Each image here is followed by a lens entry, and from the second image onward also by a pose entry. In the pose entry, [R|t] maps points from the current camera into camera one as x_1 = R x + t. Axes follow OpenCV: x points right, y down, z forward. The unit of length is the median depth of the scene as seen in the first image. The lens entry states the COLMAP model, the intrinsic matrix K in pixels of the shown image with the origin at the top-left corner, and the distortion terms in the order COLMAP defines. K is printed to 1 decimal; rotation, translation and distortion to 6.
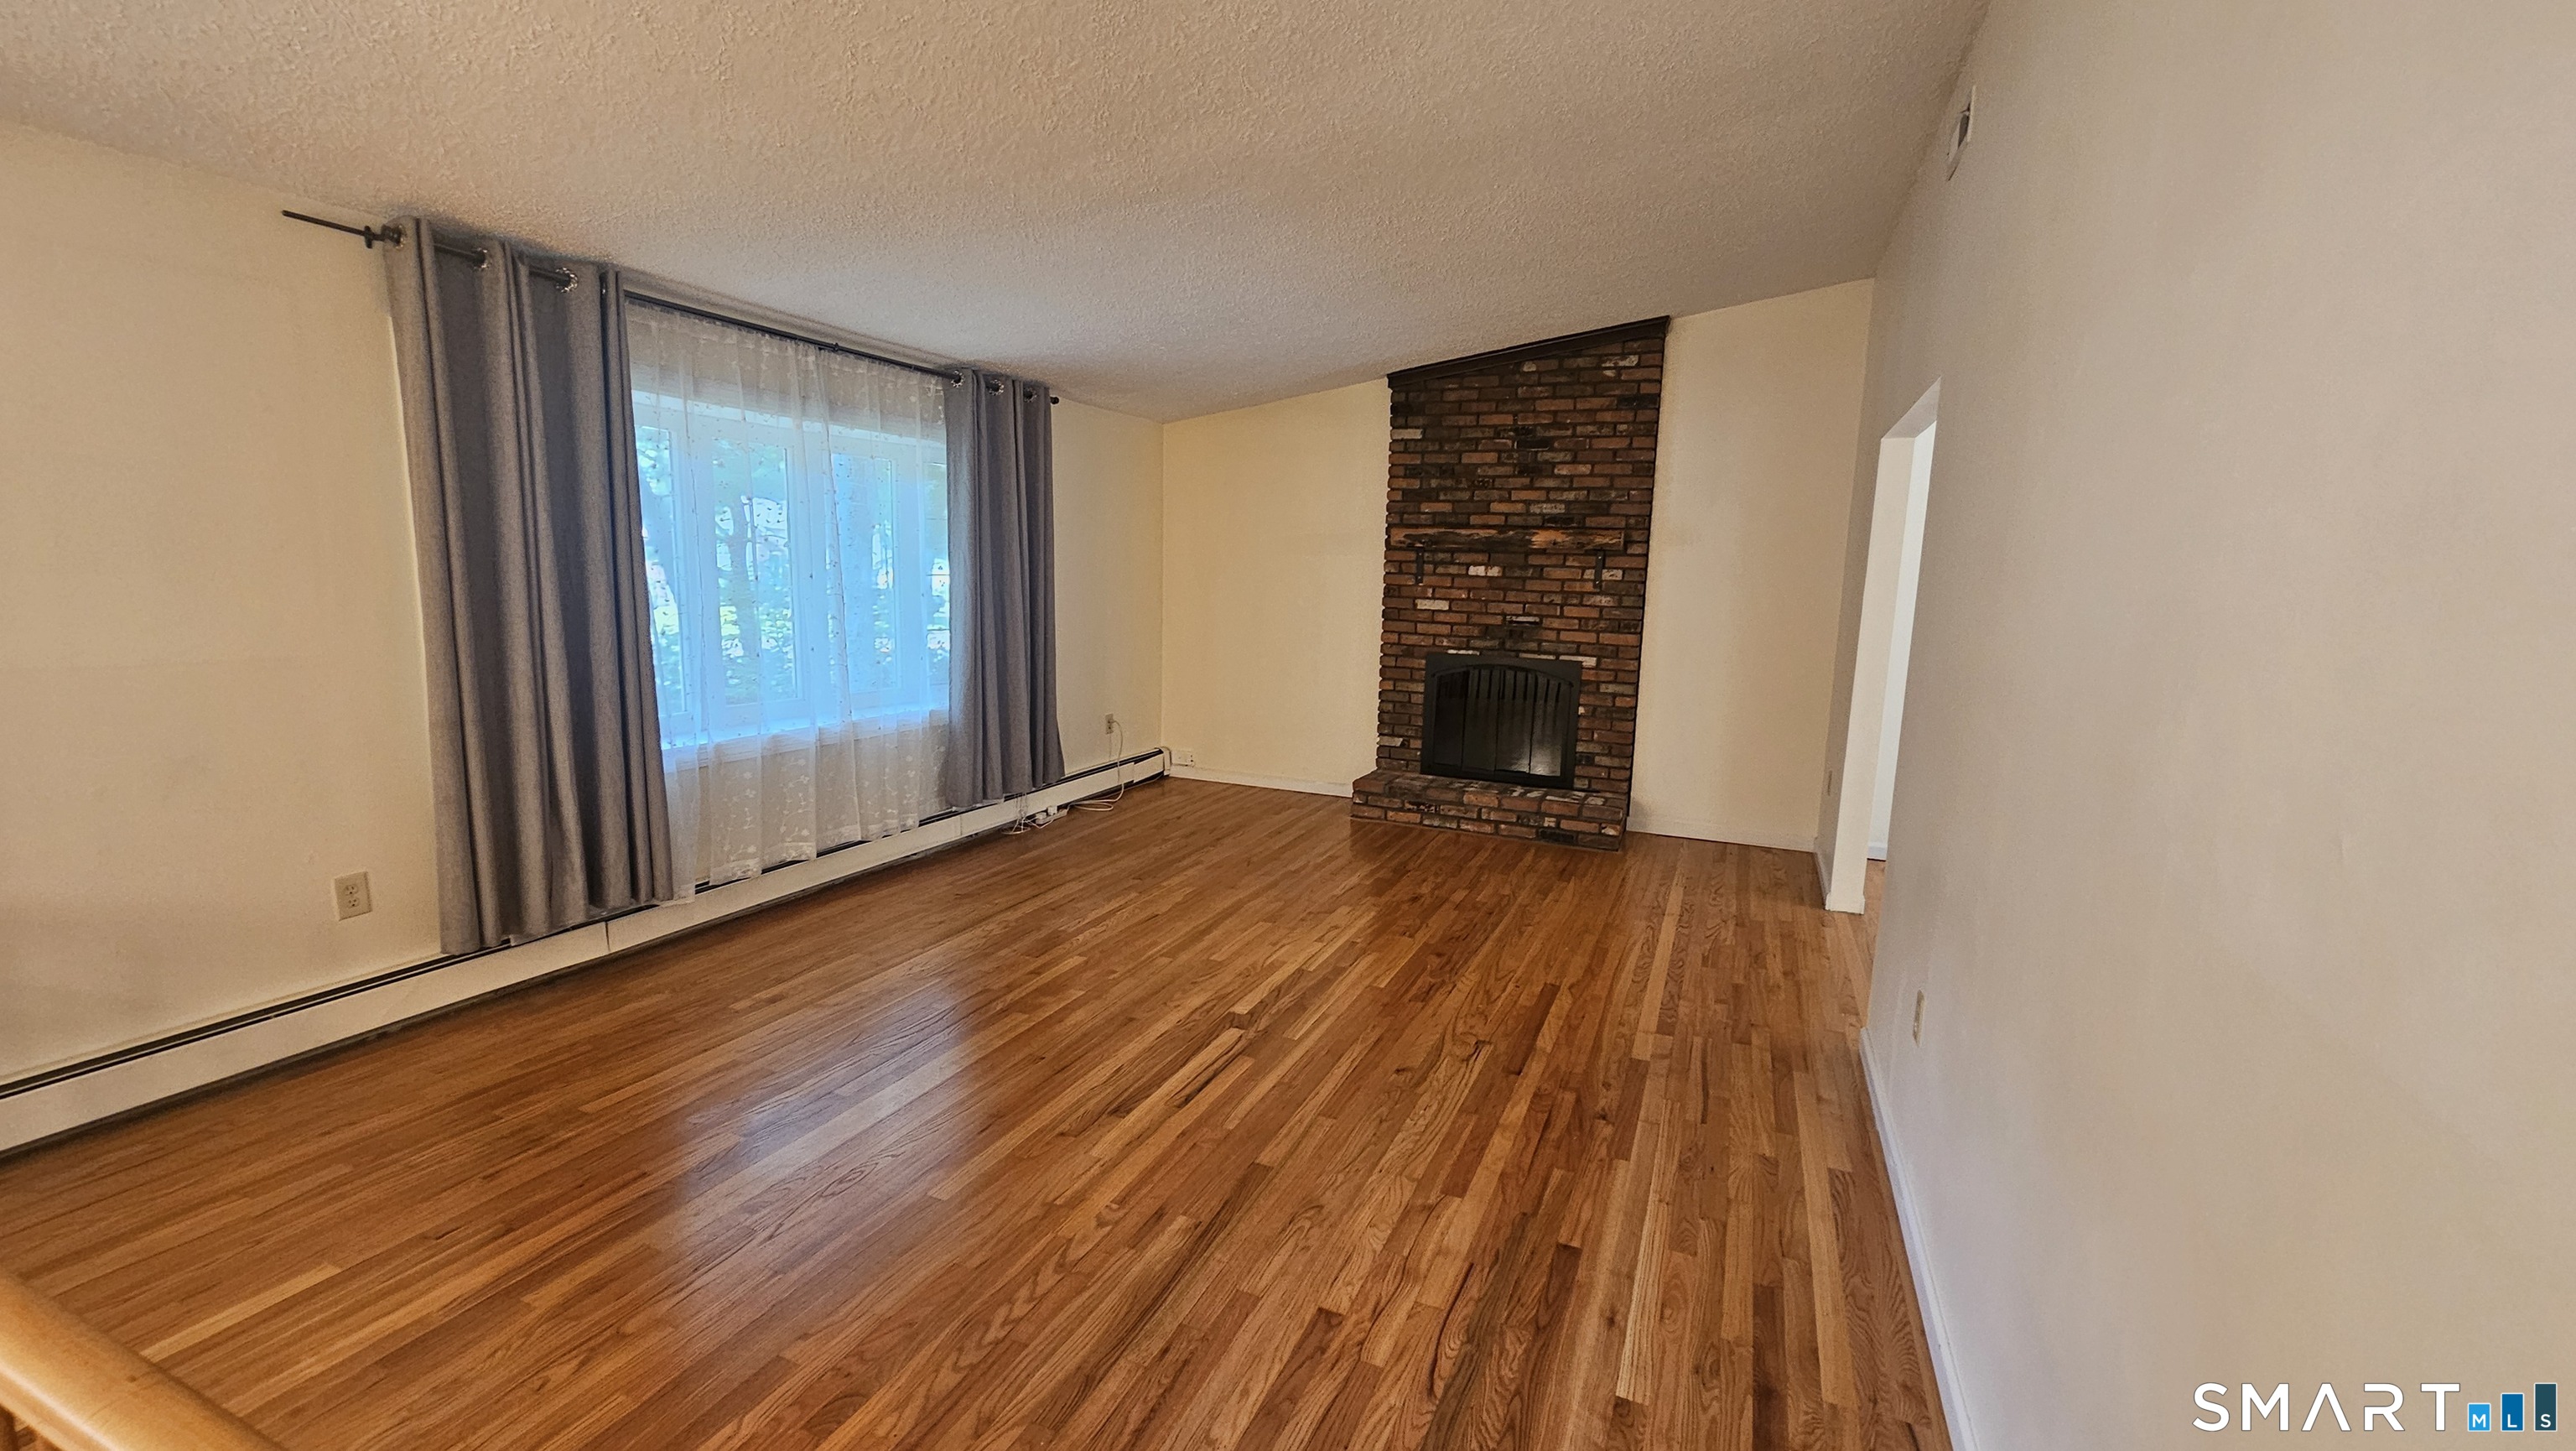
lens RADIAL K [[1044.7, 0, 1293.8], [0, 1044.7, 724.0], [0, 0, 1]] dist [0.000493, -0.000264]
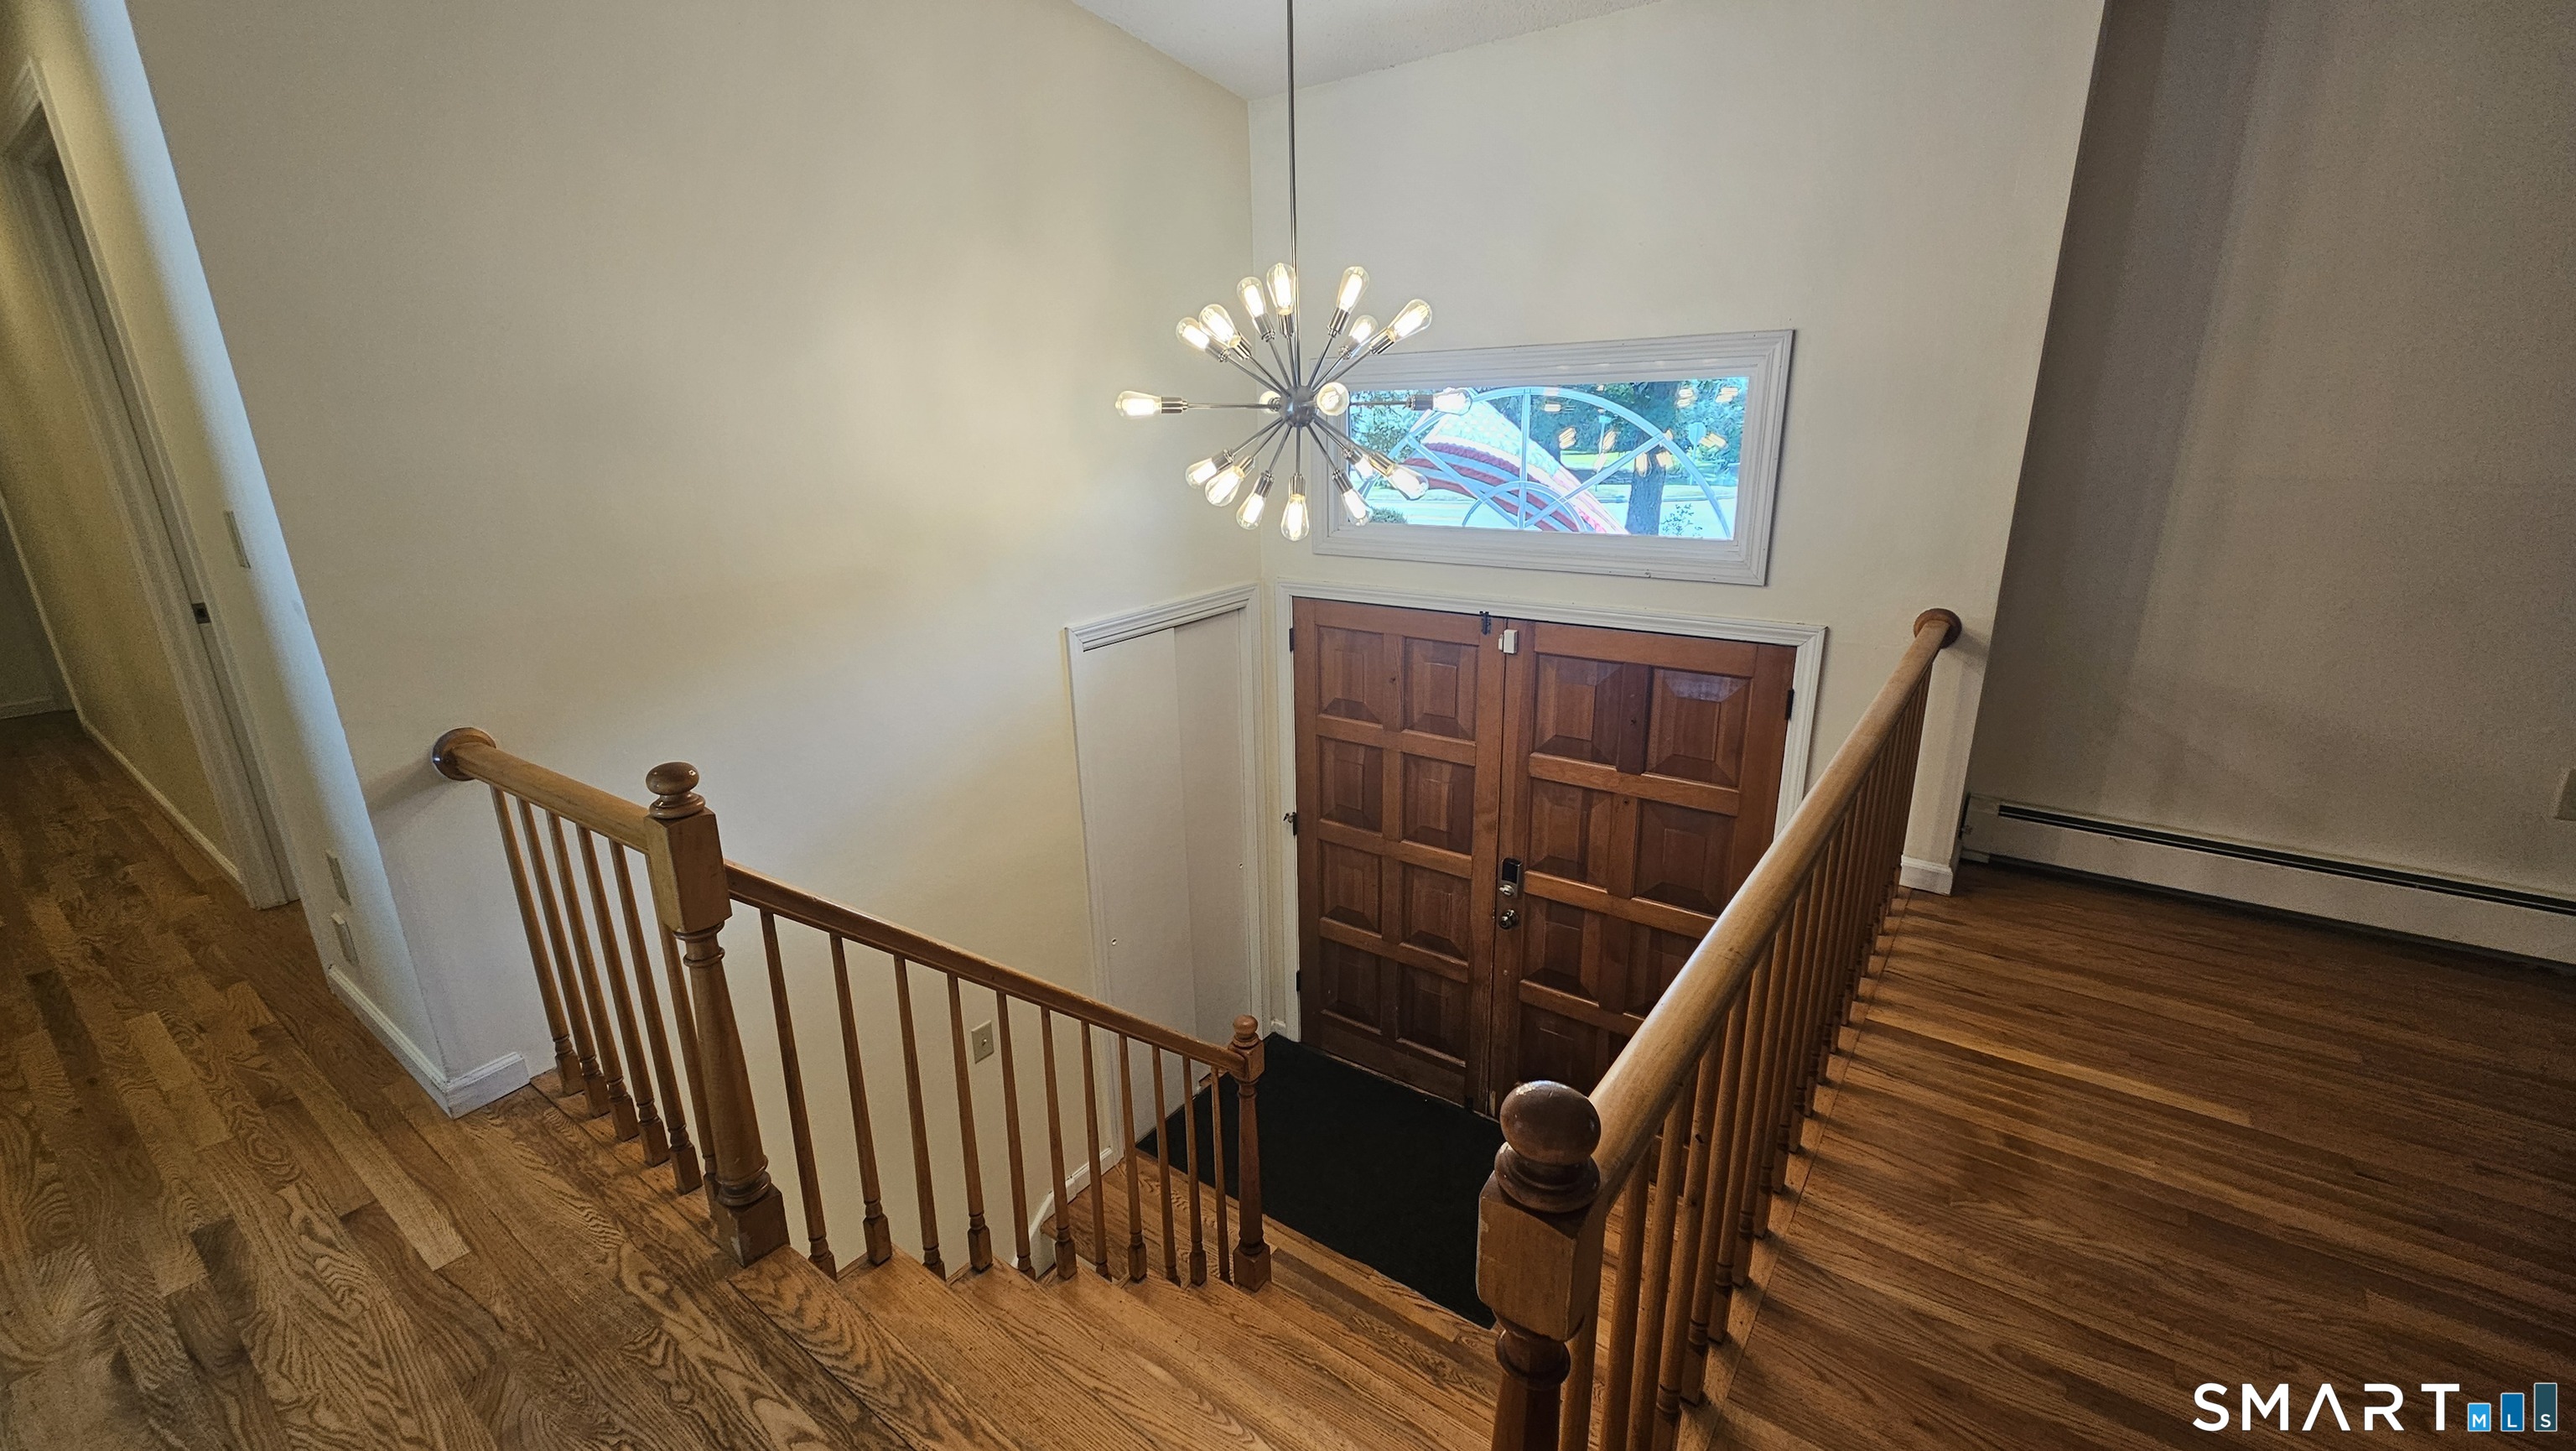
lens RADIAL K [[1044.7, 0, 1297.7], [0, 1044.7, 720.5], [0, 0, 1]] dist [0.000493, -0.000264]
pose [[-0.215676, 0.271981, -0.937822, 0.105636], [-0.123925, 0.945035, 0.302573, -0.029319], [0.968569, 0.181478, -0.170116, 0.220035]]
